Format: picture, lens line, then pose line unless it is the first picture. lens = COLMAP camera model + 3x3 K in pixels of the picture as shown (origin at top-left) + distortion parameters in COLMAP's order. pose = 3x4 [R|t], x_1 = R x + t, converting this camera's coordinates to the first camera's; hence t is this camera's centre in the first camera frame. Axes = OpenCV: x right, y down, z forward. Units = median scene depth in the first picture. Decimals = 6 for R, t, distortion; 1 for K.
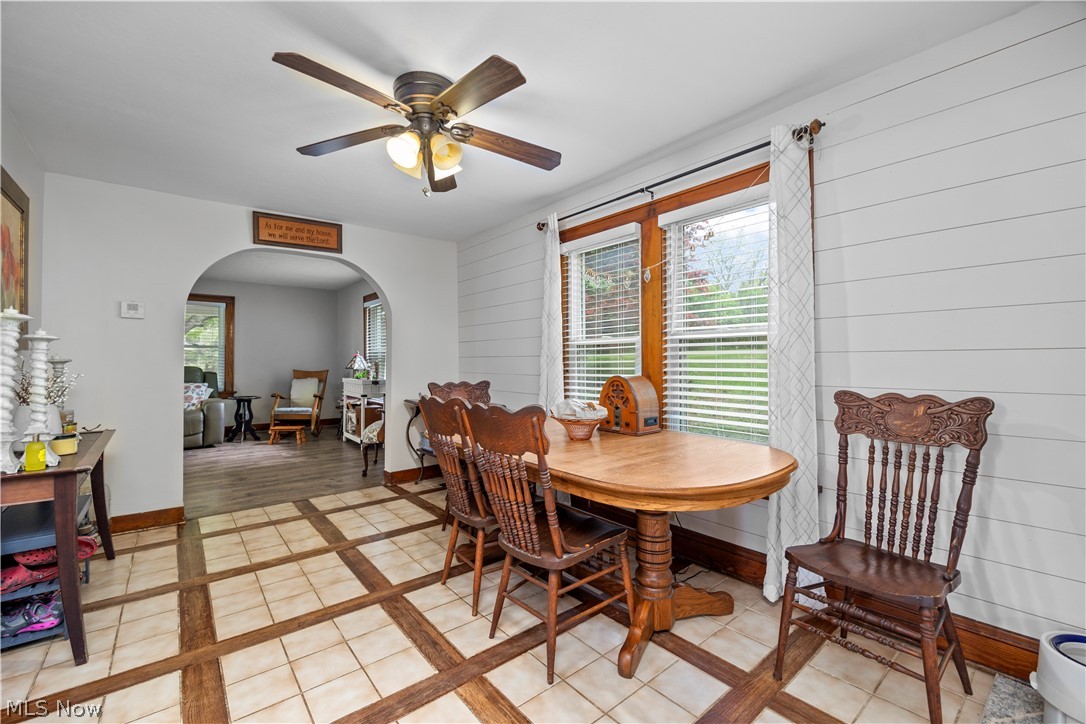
lens RADIAL K [[451.5, 0, 541.0], [0, 451.5, 357.7], [0, 0, 1]] dist [-0.003208, -0.000167]
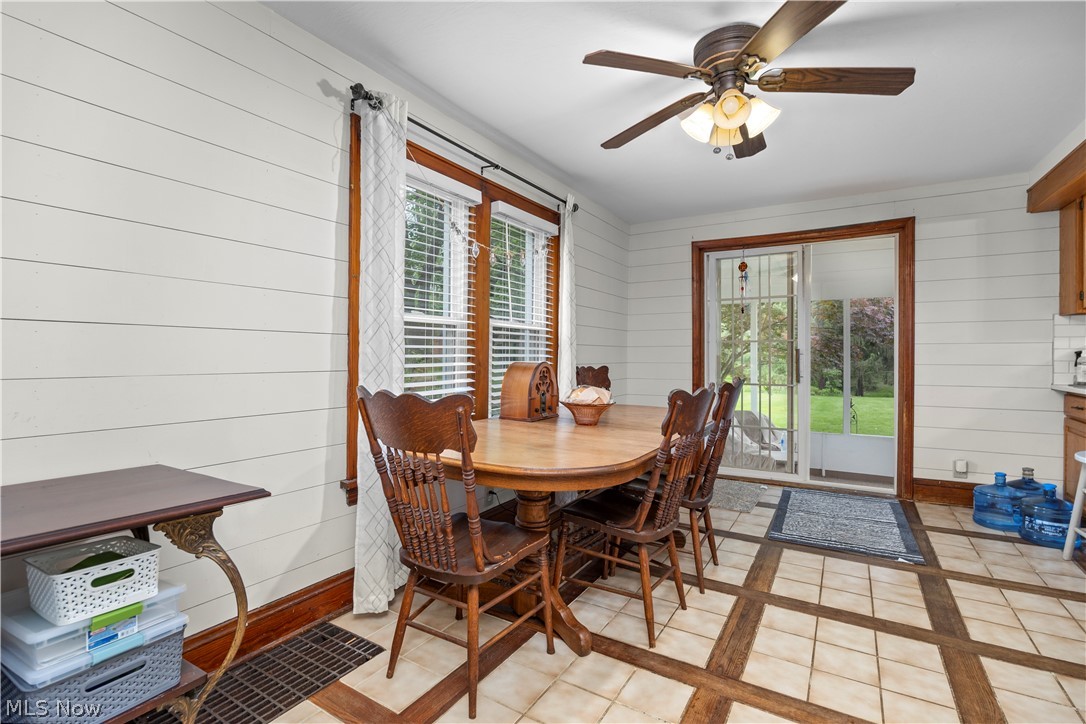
lens RADIAL K [[504.0, 0, 541.4], [0, 504.0, 354.3], [0, 0, 1]] dist [-0.015679, -0.000278]
pose [[-0.330816, -0.002756, 0.943691, -1.007774], [-0.015688, 0.999874, -0.002579, 0.030046], [-0.943565, -0.015658, -0.330817, 1.572191]]
